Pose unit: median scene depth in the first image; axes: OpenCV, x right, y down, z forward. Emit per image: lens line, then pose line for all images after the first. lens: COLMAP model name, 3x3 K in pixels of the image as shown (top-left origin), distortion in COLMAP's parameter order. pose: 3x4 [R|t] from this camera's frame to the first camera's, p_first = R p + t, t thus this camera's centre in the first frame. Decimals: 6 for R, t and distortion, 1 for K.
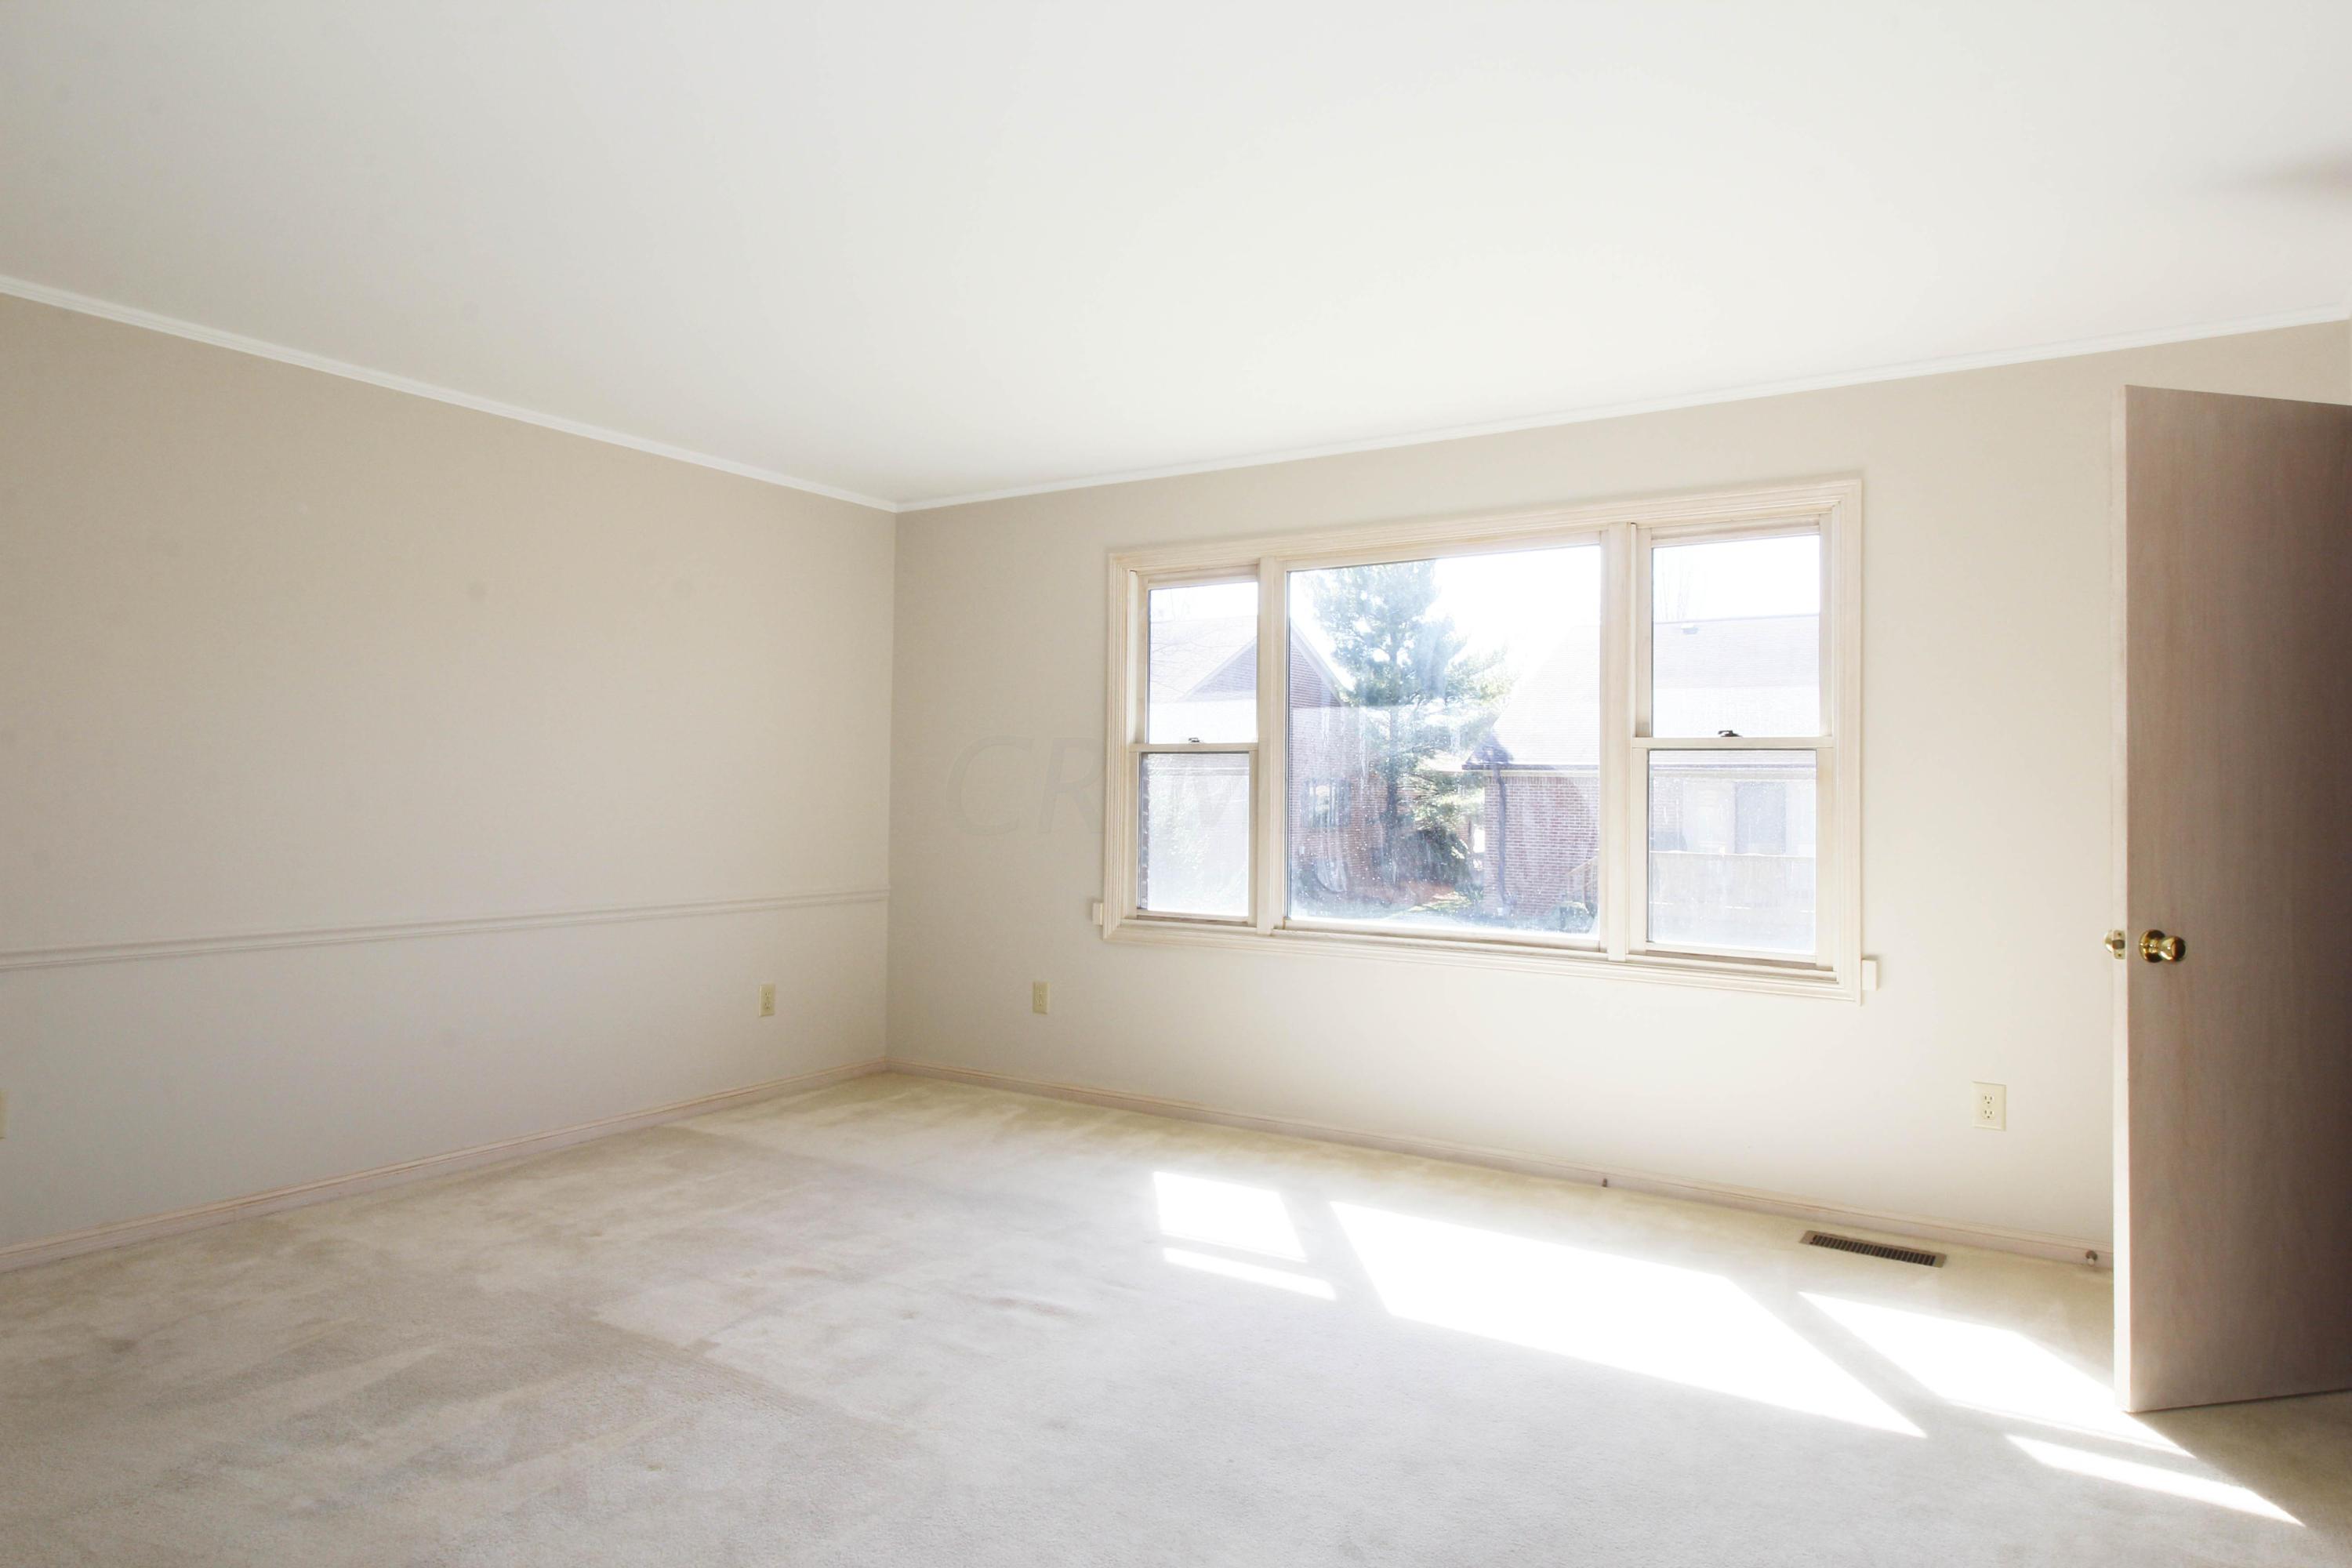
lens RADIAL K [[1423.6, 0, 1178.0], [0, 1423.6, 744.0], [0, 0, 1]] dist [0.001389, -0.000056]
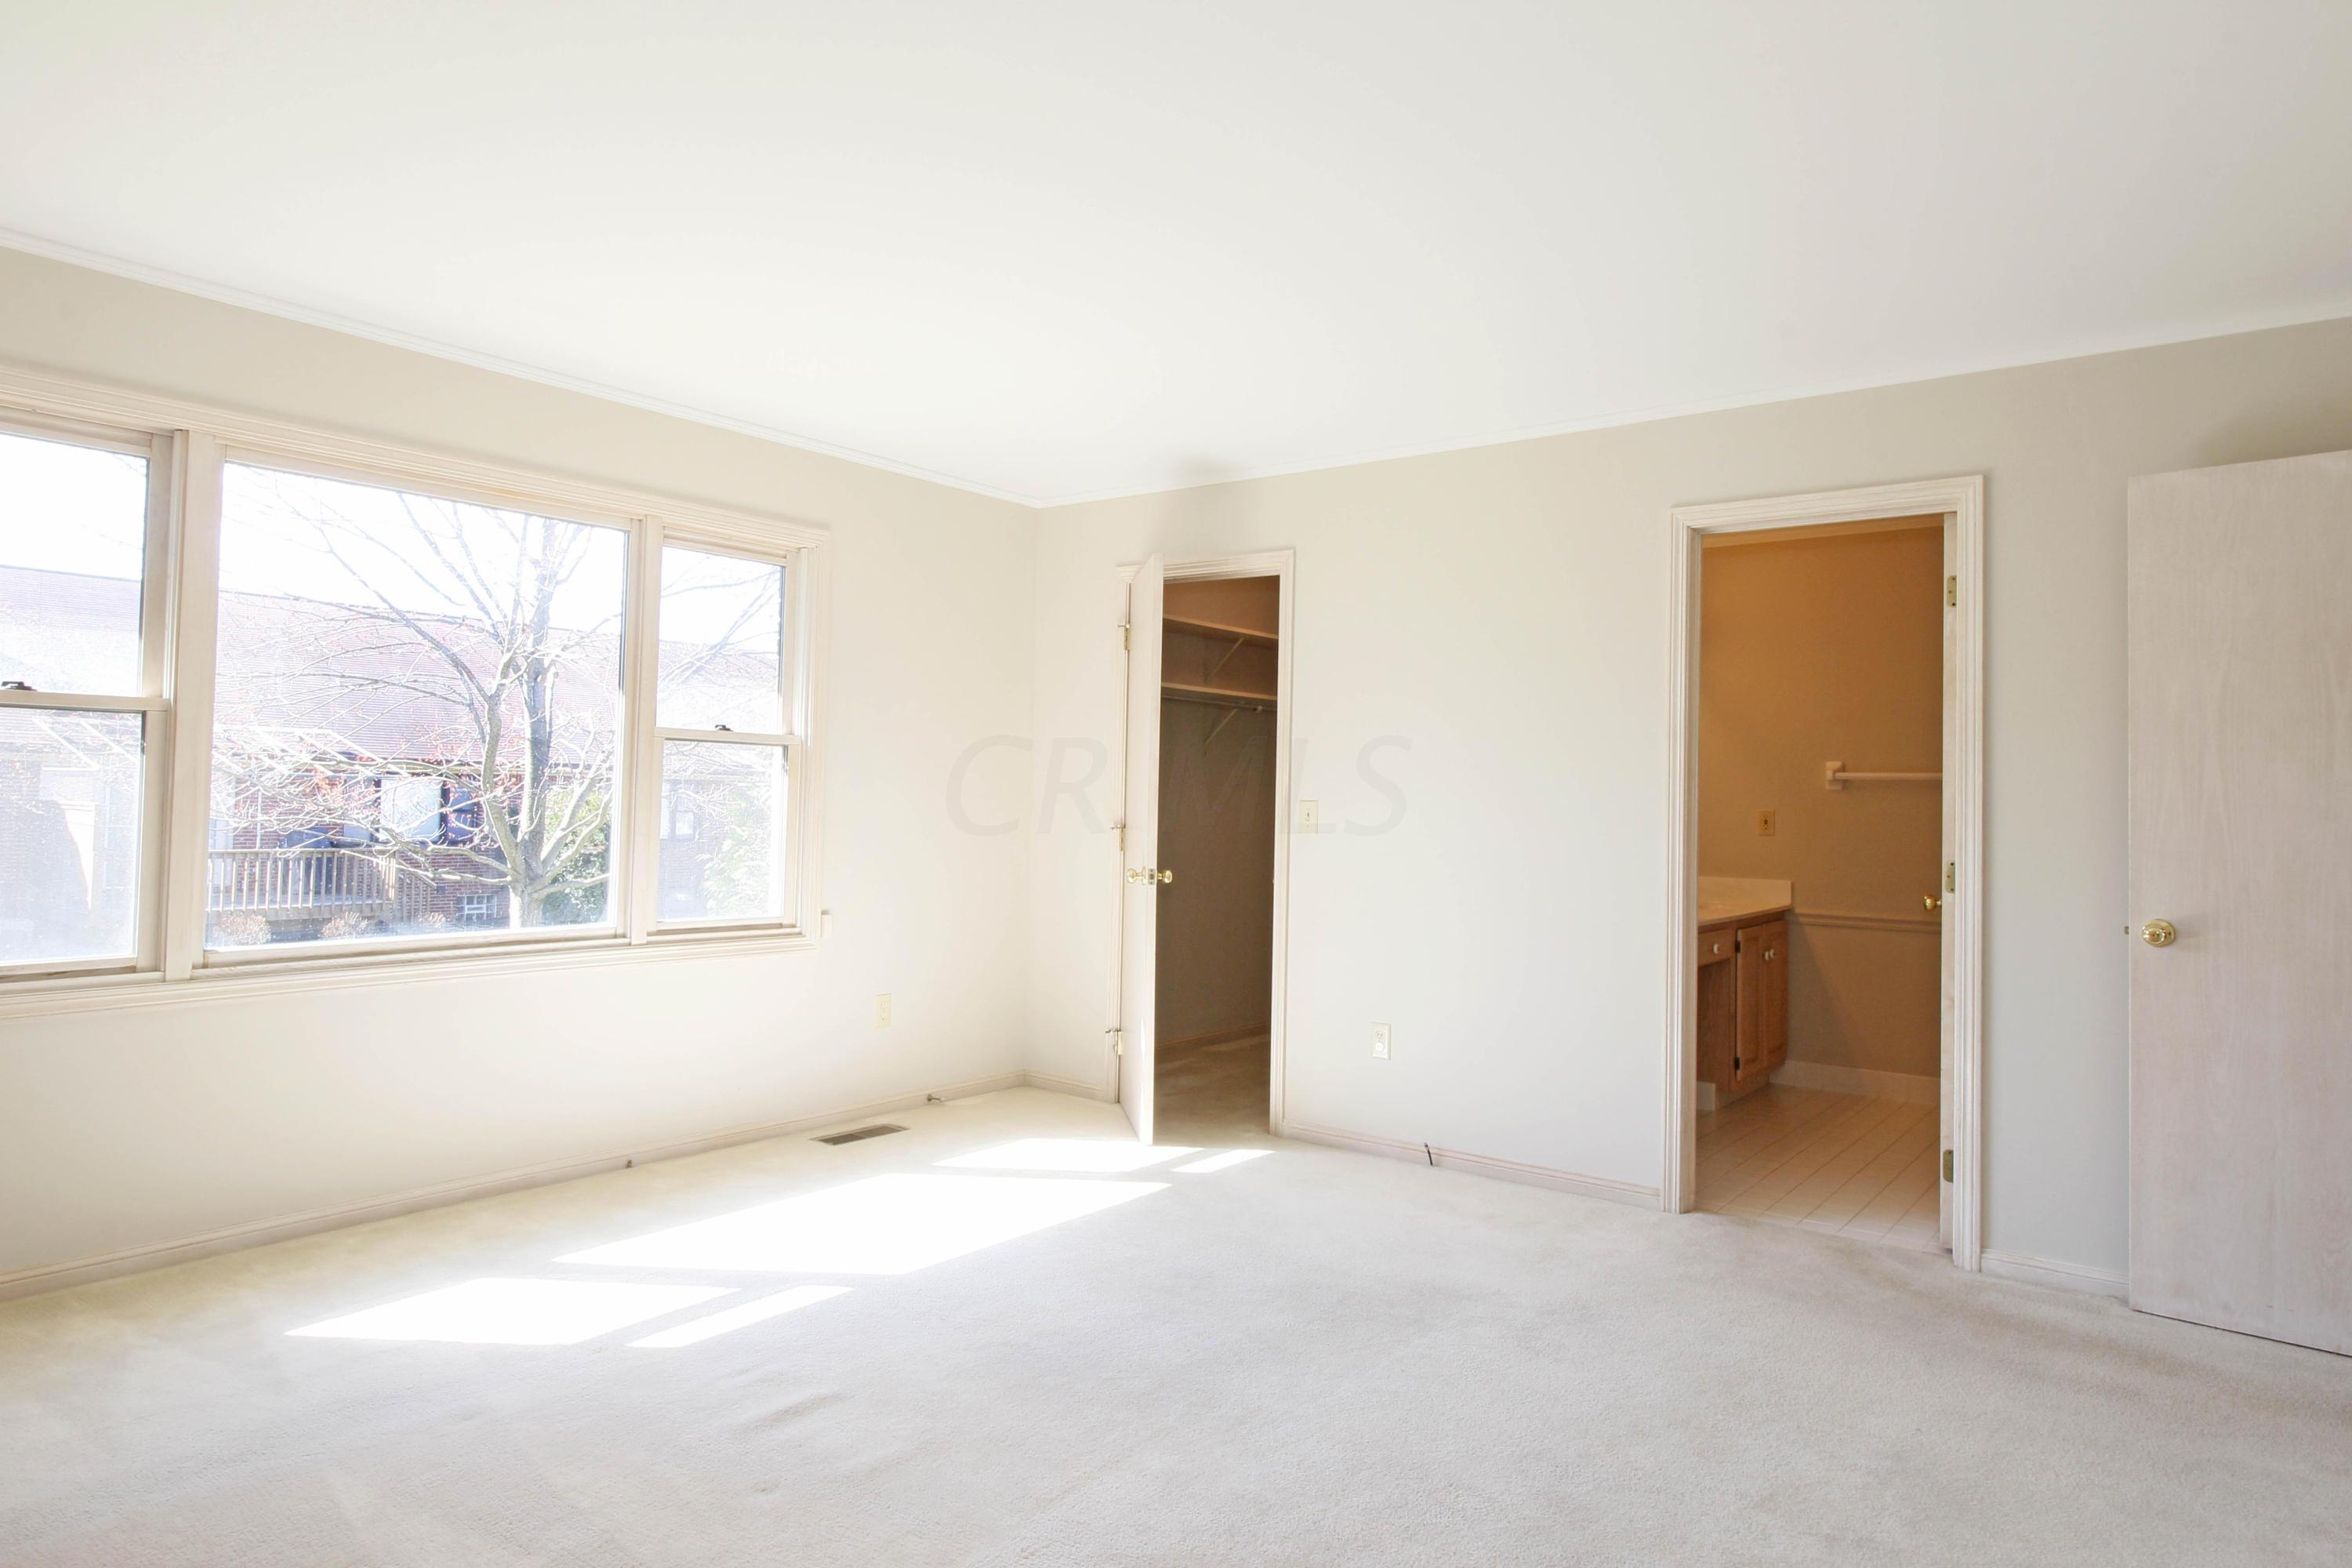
lens RADIAL K [[1449.9, 0, 1167.5], [0, 1449.9, 701.7], [0, 0, 1]] dist [-0.000494, -0.001055]
pose [[0.062668, 0.051284, 0.996716, -0.709943], [-0.057820, 0.997188, -0.047673, 0.006243], [-0.996358, -0.054643, 0.065457, 0.557139]]
